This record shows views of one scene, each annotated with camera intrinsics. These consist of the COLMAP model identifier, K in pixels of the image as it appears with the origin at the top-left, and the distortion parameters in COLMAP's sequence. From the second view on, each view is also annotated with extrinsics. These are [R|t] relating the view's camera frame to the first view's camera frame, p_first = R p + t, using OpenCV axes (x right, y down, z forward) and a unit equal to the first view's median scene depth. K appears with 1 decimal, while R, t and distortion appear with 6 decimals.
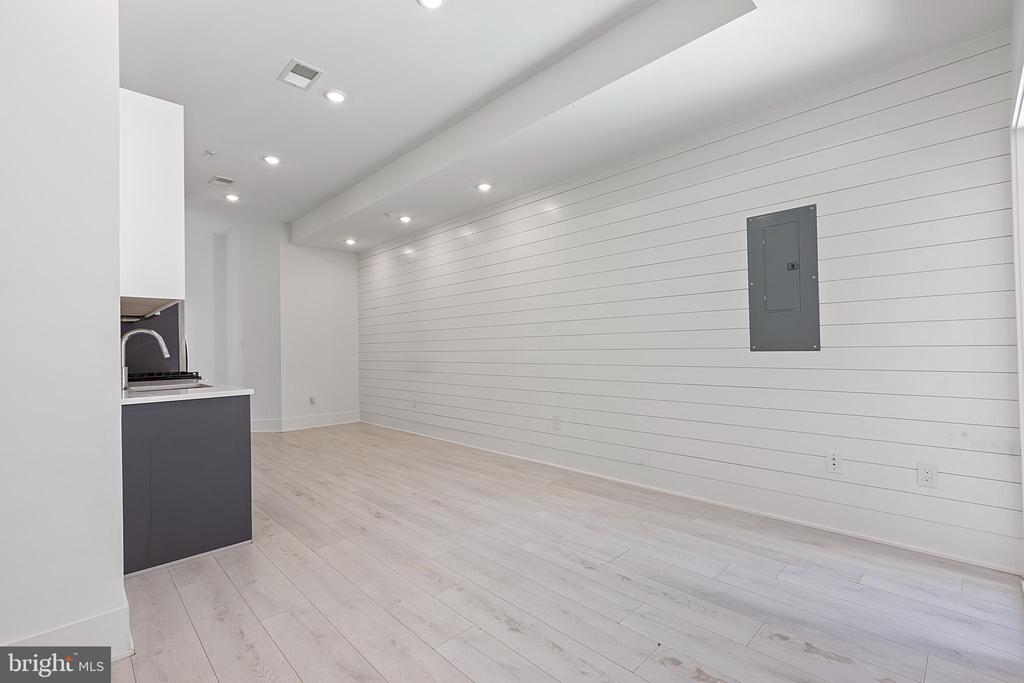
lens RADIAL K [[454.9, 0, 514.6], [0, 454.9, 340.7], [0, 0, 1]] dist [0.001425, -0.002043]
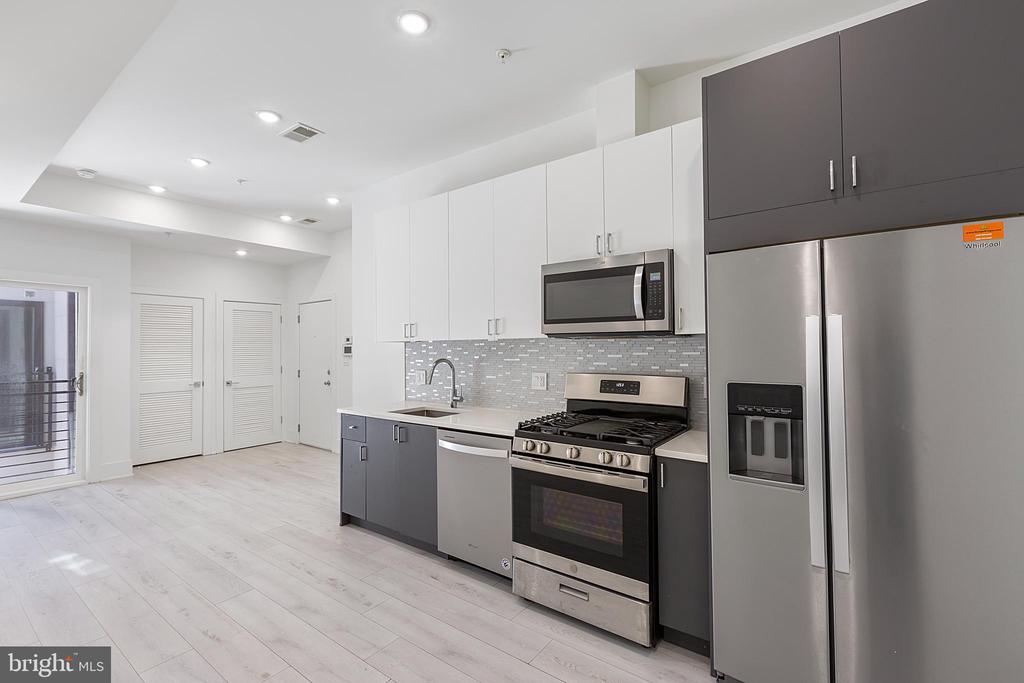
lens RADIAL K [[454.9, 0, 516.5], [0, 454.9, 340.9], [0, 0, 1]] dist [0.001425, -0.002043]
pose [[-0.986089, 0.025040, -0.164319, -0.581909], [0.029104, 0.999326, -0.022376, -0.029472], [0.163648, -0.026847, -0.986153, 1.586904]]
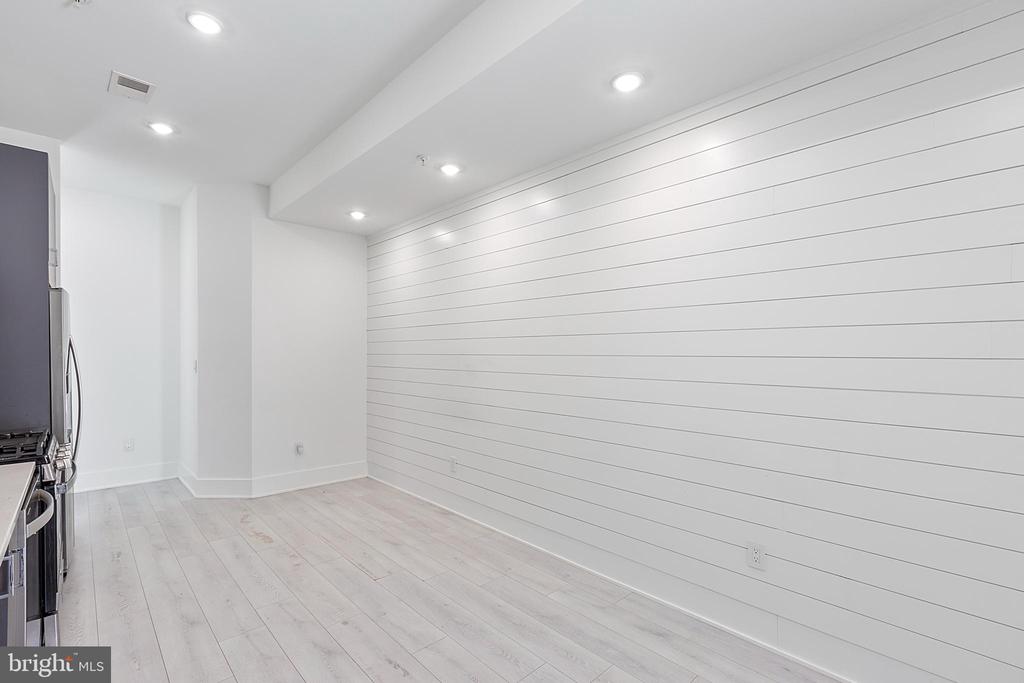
lens RADIAL K [[454.9, 0, 516.8], [0, 454.9, 359.8], [0, 0, 1]] dist [0.001425, -0.002043]
pose [[0.999711, 0.023127, -0.006509, -0.184255], [-0.022942, 0.999364, 0.027296, -0.048384], [0.007136, -0.027139, 0.999606, 0.514180]]
